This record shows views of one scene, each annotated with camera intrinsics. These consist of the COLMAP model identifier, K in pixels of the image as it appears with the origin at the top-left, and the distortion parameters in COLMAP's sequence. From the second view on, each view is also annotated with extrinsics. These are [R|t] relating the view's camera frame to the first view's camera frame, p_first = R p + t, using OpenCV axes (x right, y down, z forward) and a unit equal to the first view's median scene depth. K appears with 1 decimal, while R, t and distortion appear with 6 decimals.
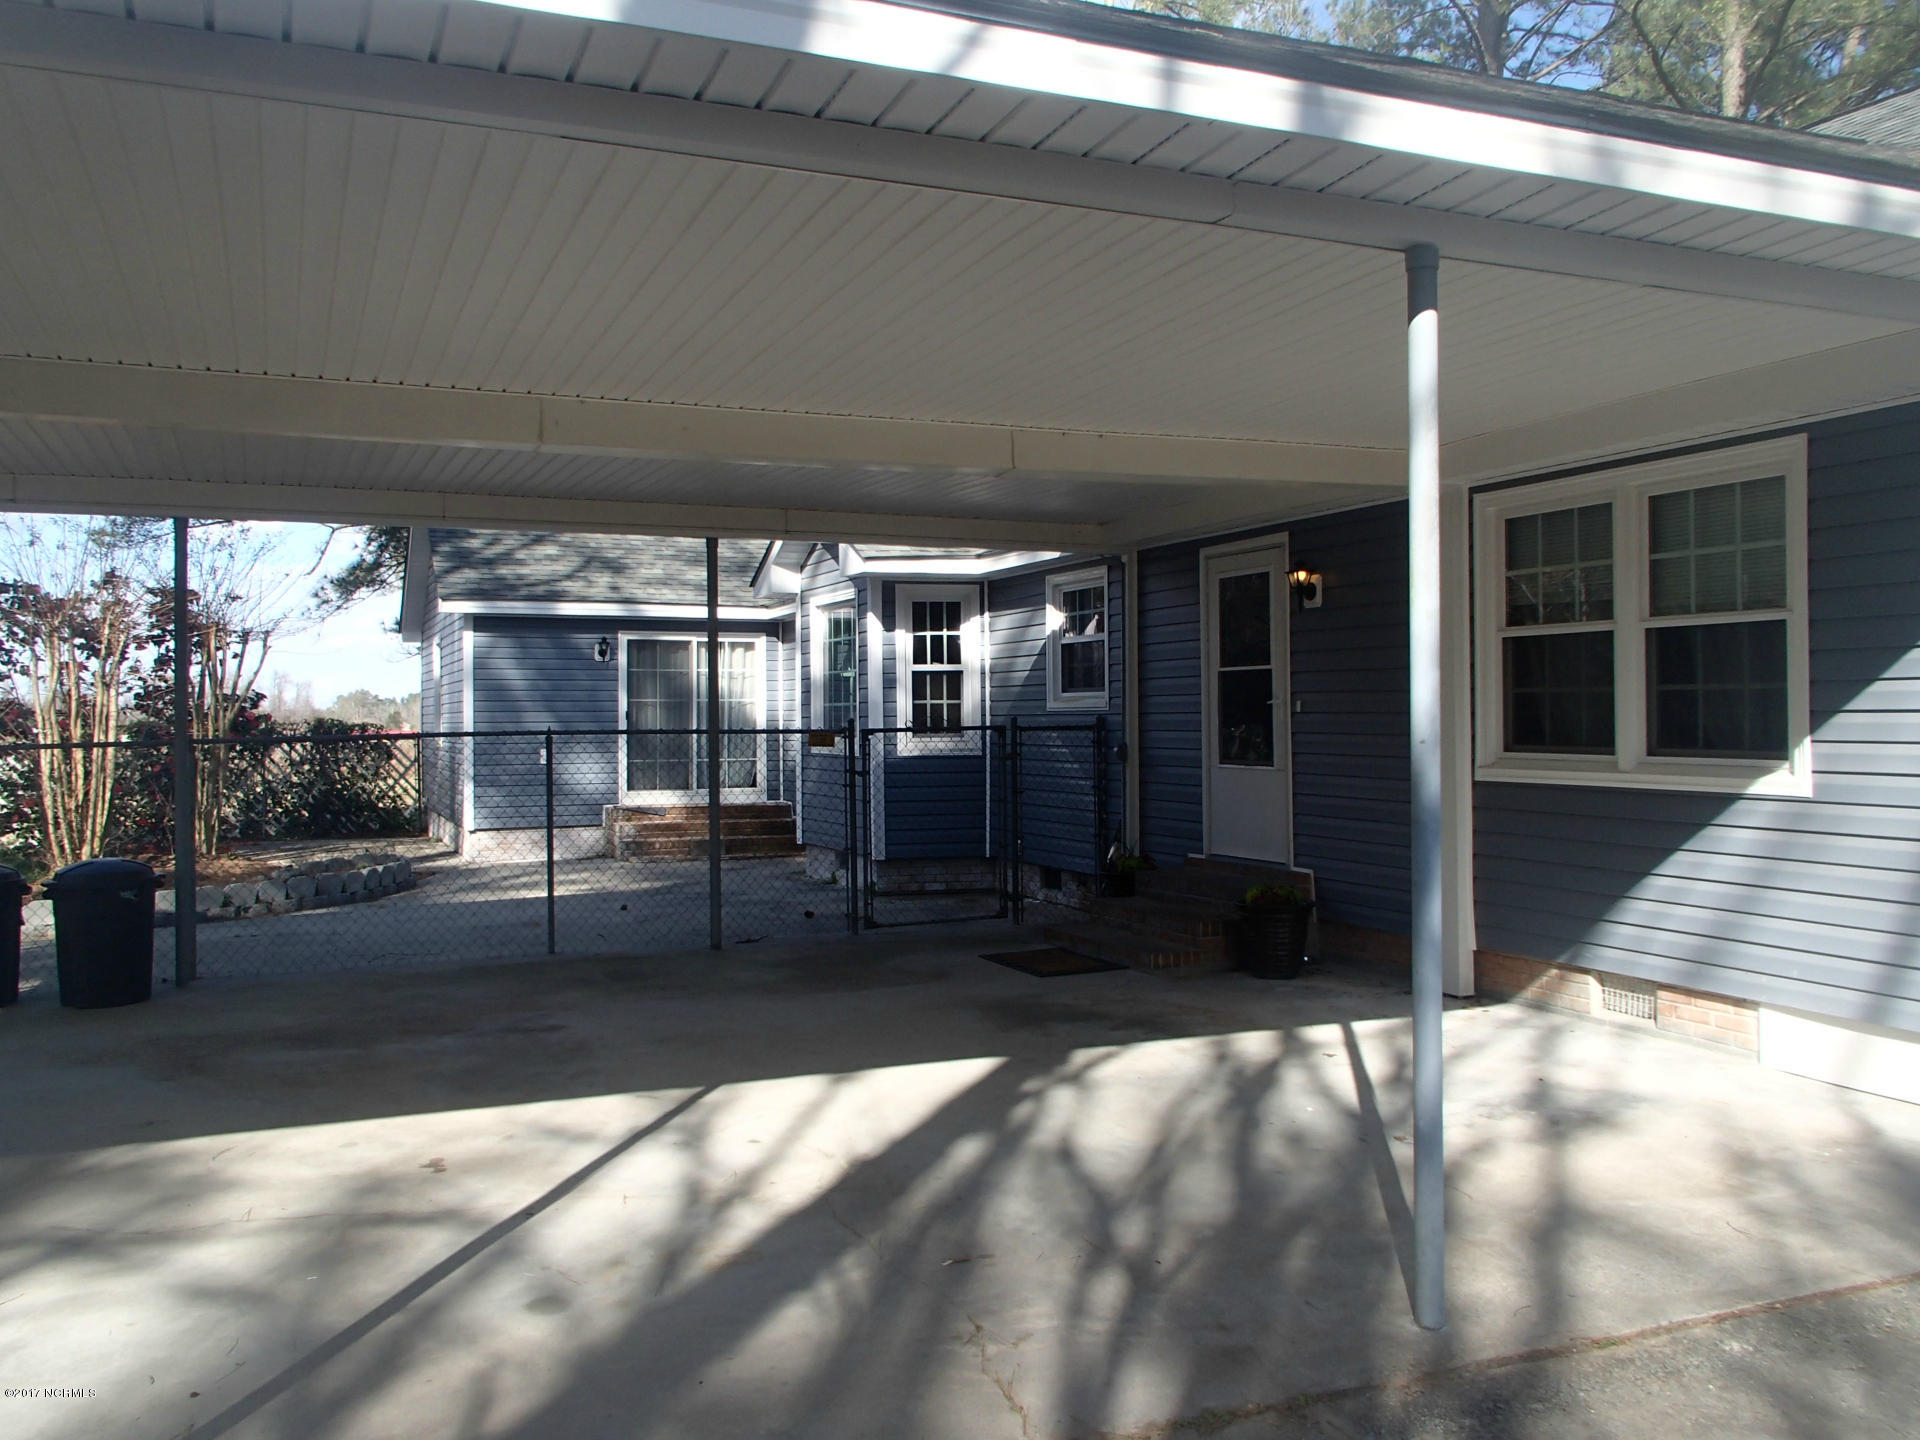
lens RADIAL K [[1603.8, 0, 961.0], [0, 1603.8, 716.7], [0, 0, 1]] dist [-0.000443, 0.016786]
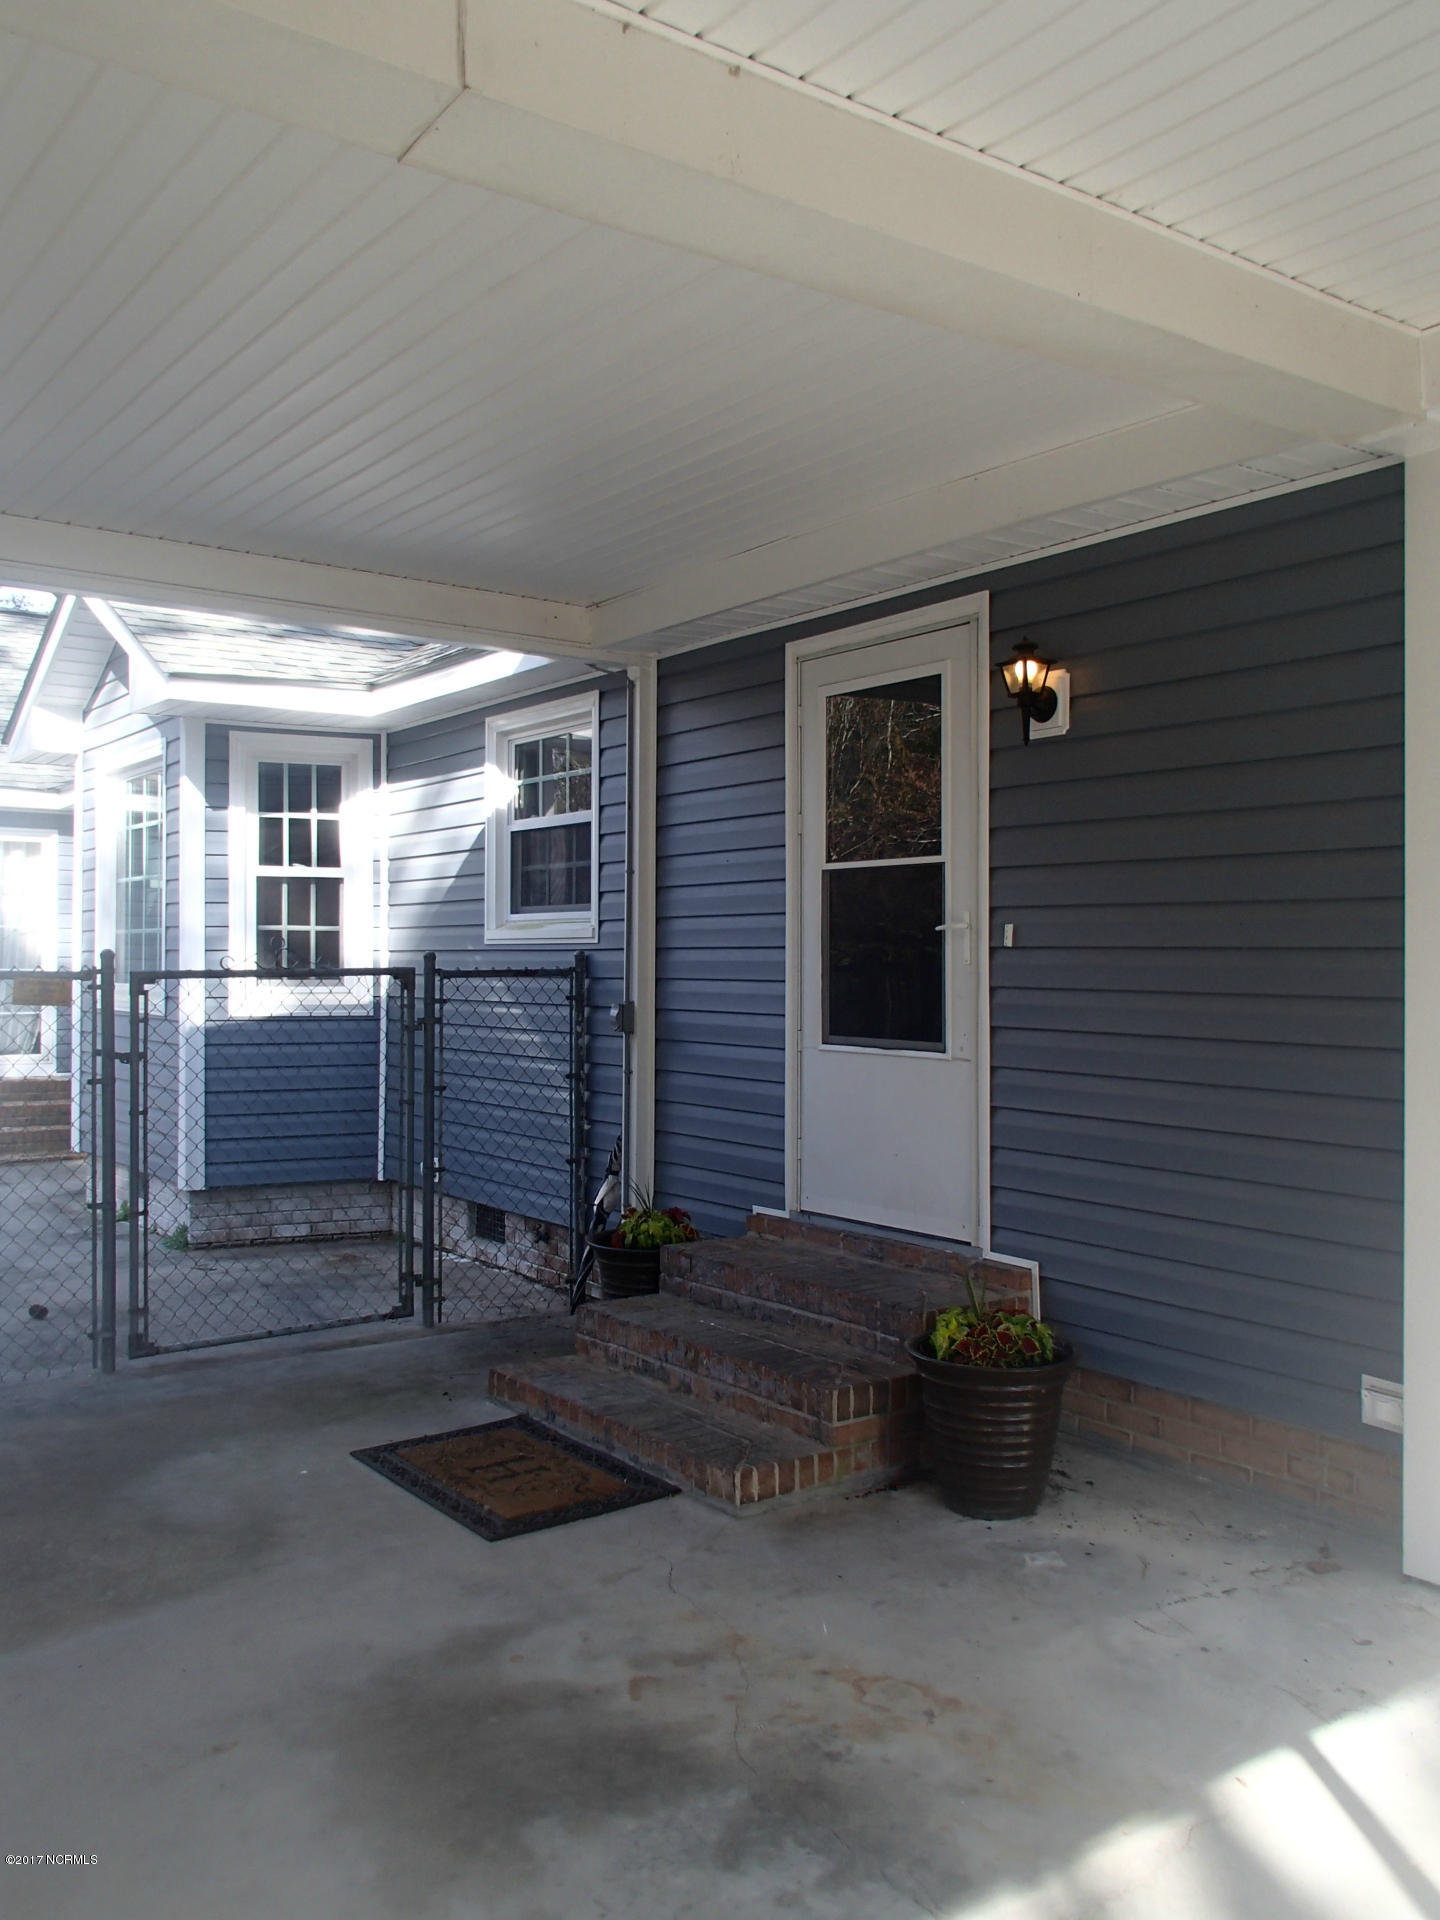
lens RADIAL K [[1603.8, 0, 734.3], [0, 1603.8, 953.2], [0, 0, 1]] dist [-0.000443, 0.016786]
pose [[0.974075, 0.013914, 0.225796, 0.010178], [-0.012734, 0.999897, -0.006680, 0.002814], [-0.225865, 0.003632, 0.974152, 0.427141]]
